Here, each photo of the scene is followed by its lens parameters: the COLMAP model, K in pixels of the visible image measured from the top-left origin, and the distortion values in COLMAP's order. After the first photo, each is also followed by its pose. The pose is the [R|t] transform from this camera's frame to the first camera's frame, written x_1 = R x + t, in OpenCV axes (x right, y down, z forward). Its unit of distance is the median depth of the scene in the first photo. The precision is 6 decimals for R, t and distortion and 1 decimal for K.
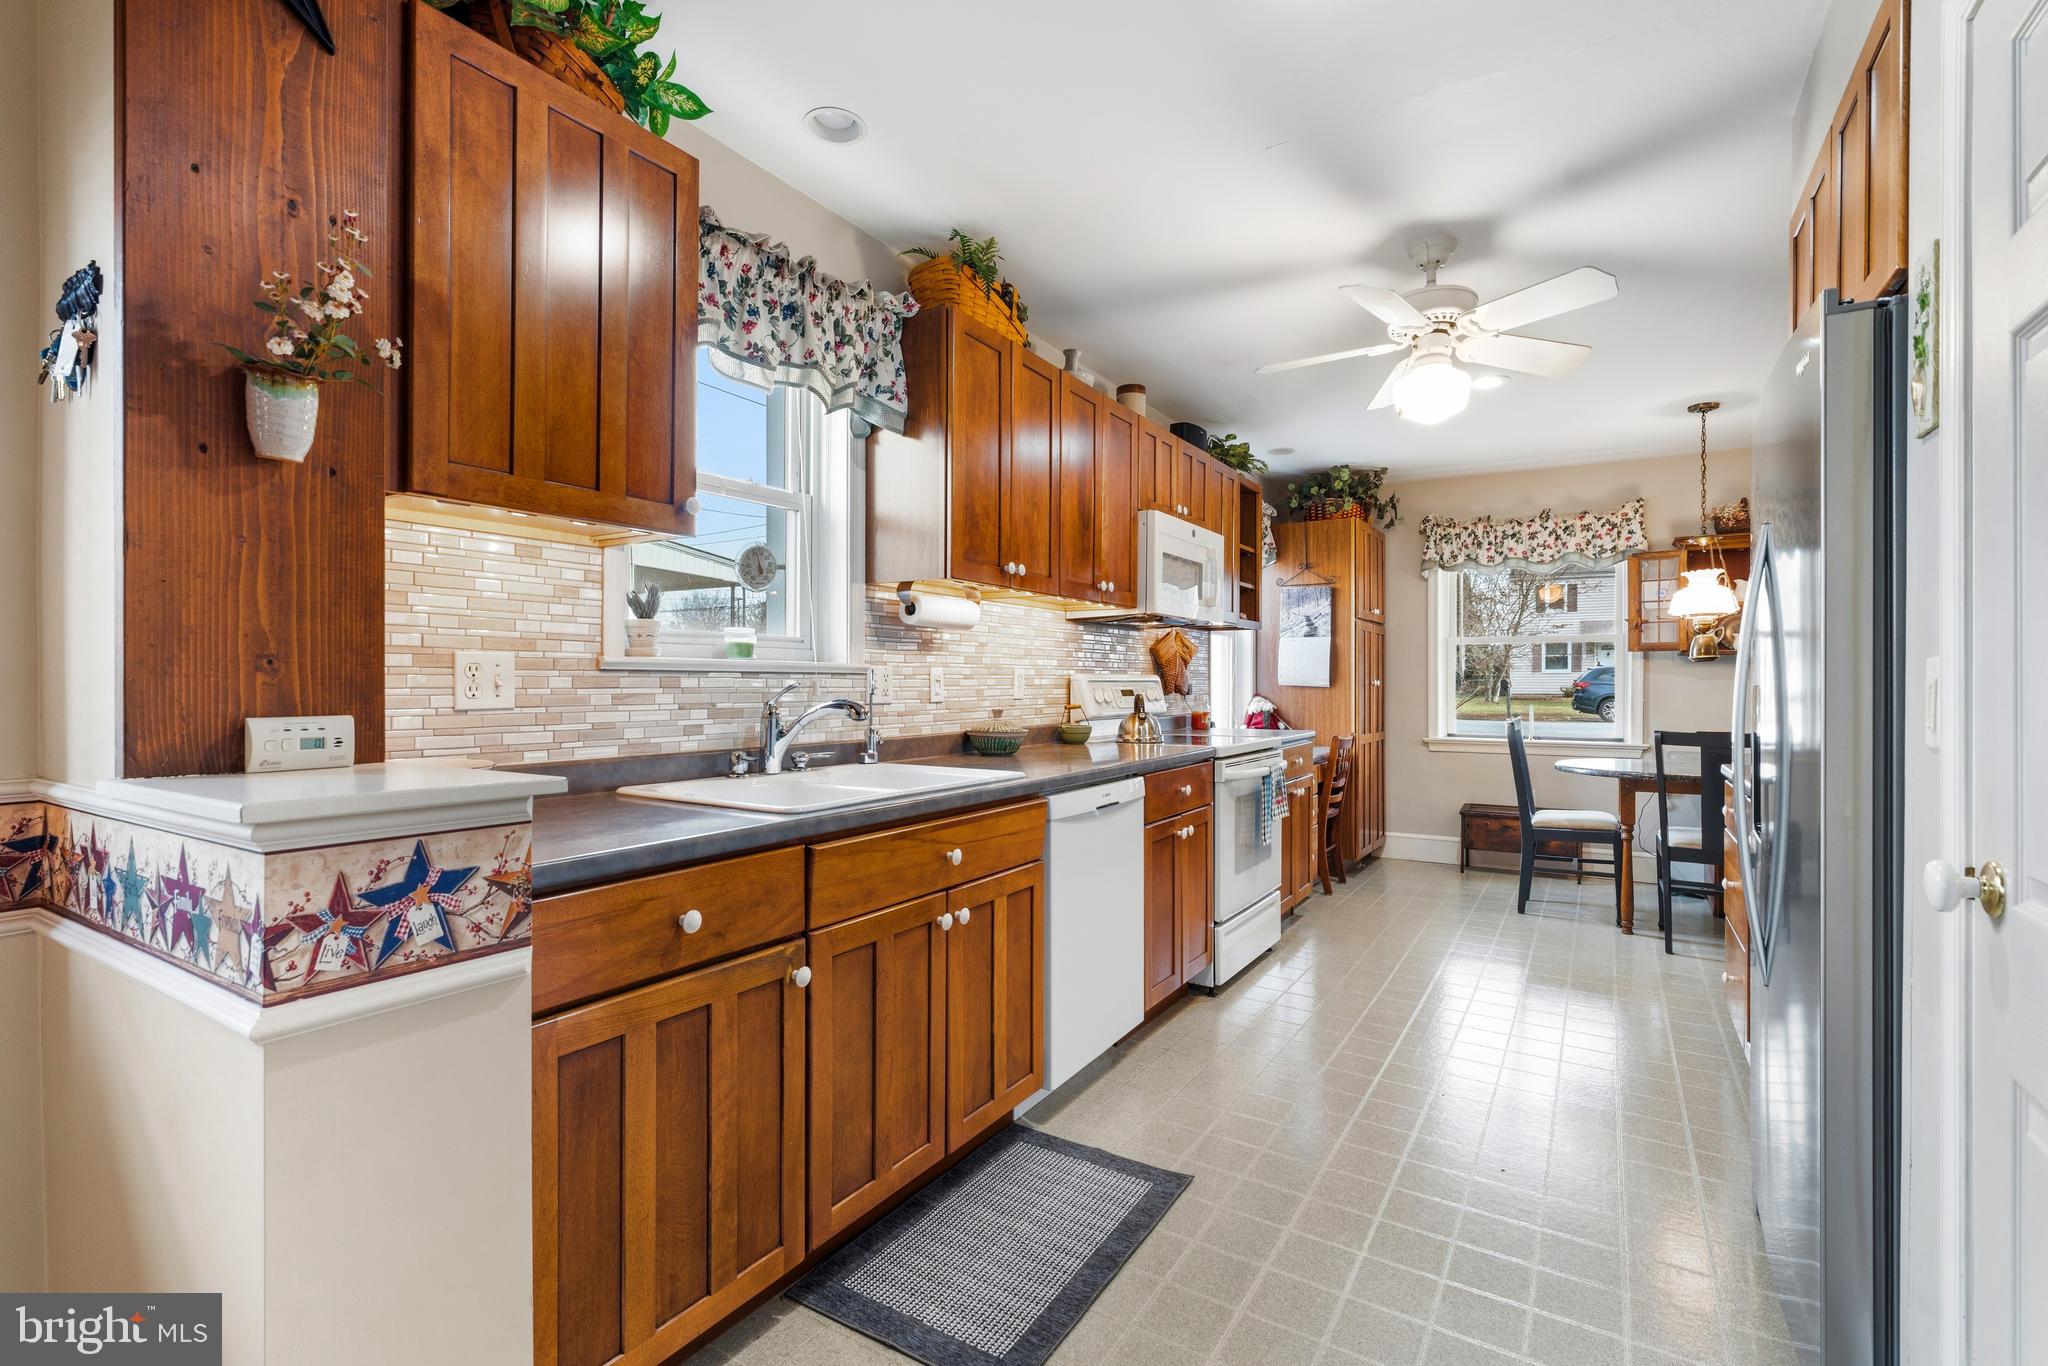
lens RADIAL K [[937.6, 0, 1016.0], [0, 937.6, 684.8], [0, 0, 1]] dist [-0.010893, 0.005796]
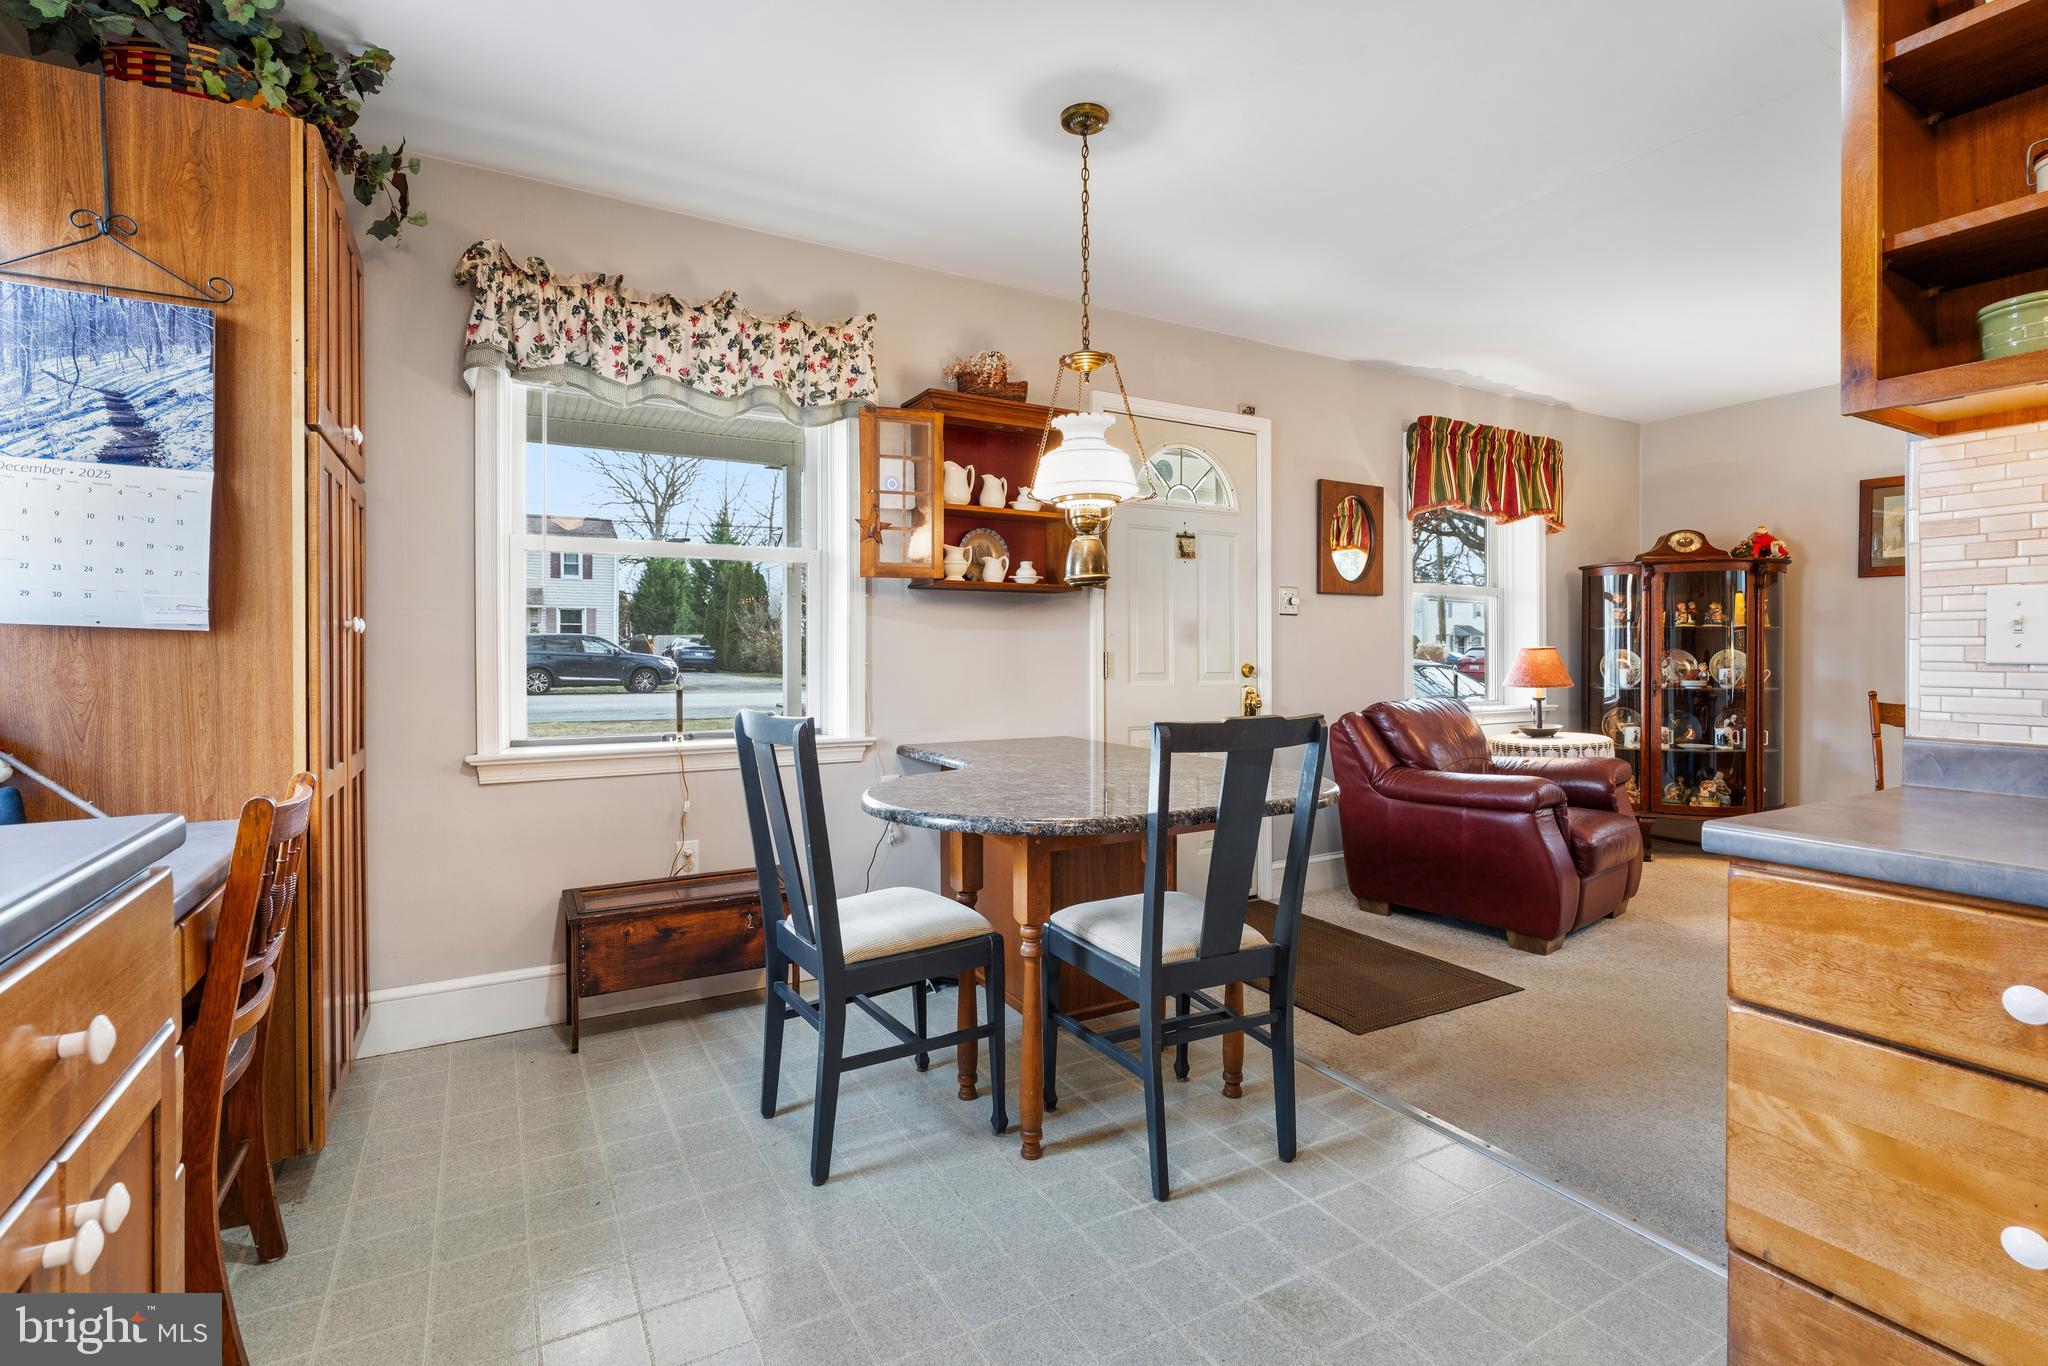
lens RADIAL K [[937.6, 0, 1017.4], [0, 937.6, 652.2], [0, 0, 1]] dist [-0.010893, 0.005796]
pose [[0.470042, -0.001384, 0.882643, 0.334935], [0.006221, 0.999979, -0.001744, 0.020961], [-0.882622, 0.006310, 0.470041, 1.103785]]
